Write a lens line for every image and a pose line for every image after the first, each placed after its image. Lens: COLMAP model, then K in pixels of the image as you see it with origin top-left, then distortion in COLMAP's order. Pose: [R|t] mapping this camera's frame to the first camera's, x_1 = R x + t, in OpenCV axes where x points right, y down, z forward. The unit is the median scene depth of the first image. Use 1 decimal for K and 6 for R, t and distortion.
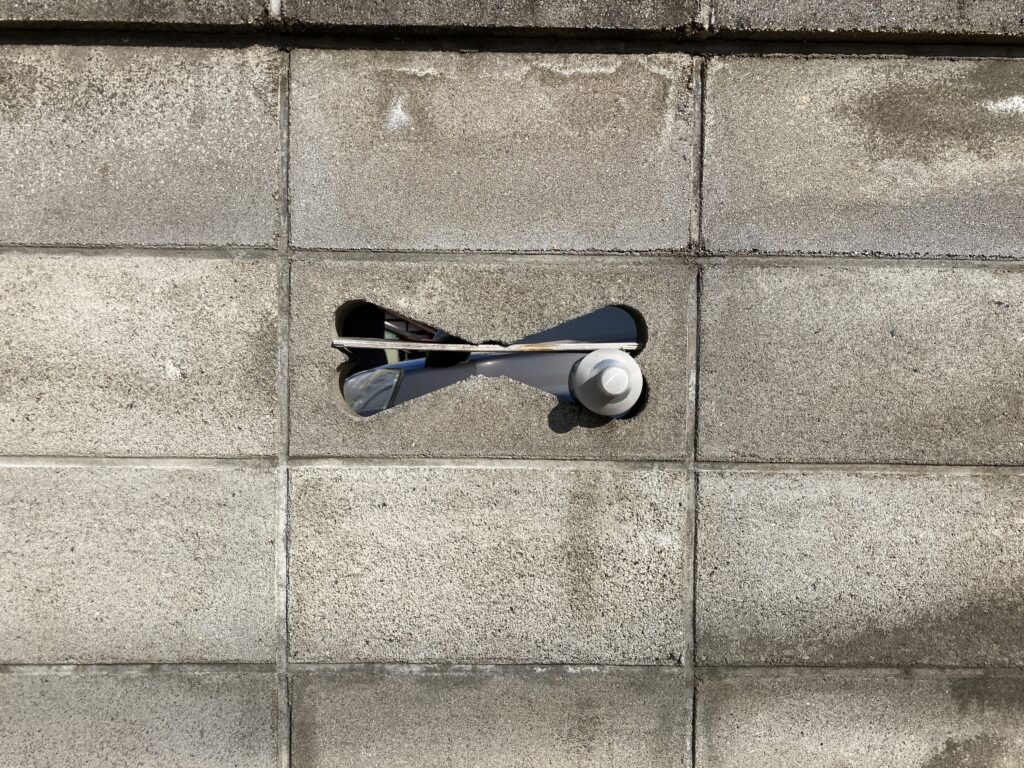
lens RADIAL K [[839.4, 0, 512.4], [0, 839.4, 381.4], [0, 0, 1]] dist [0.012024, 0.010172]
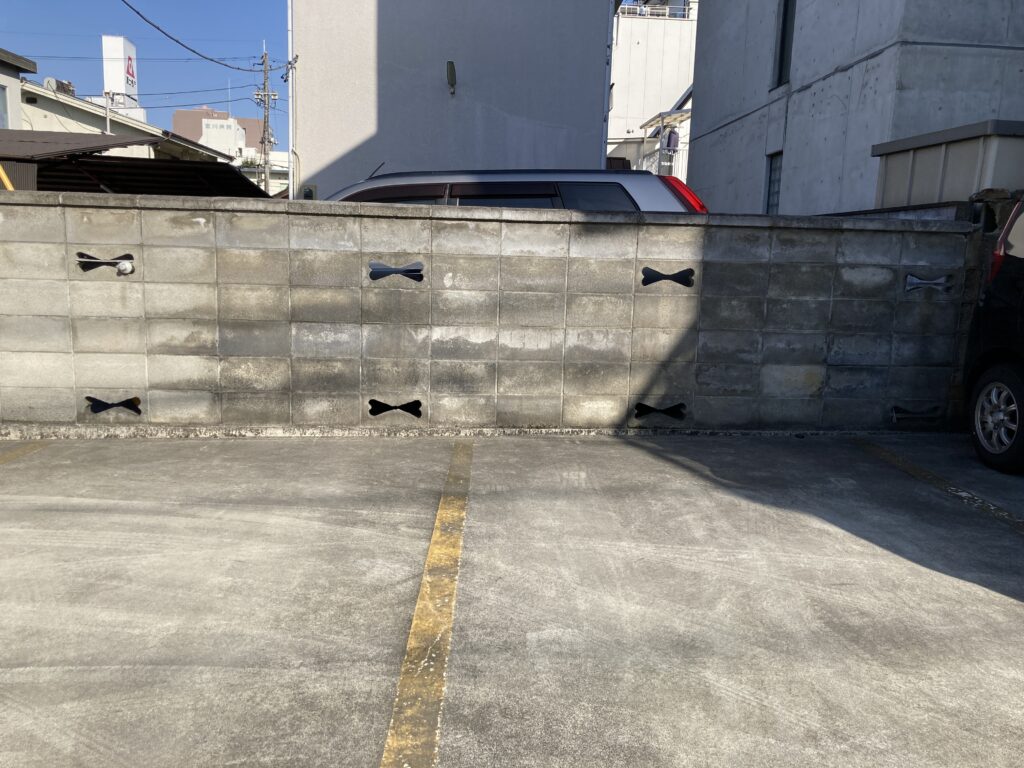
lens RADIAL K [[839.4, 0, 515.6], [0, 839.4, 390.1], [0, 0, 1]] dist [0.012024, 0.010172]
pose [[0.997614, 0.004899, 0.068860, 2.356751], [-0.013927, 0.991252, 0.131246, 0.038559], [-0.067615, -0.131892, 0.988955, -4.937991]]
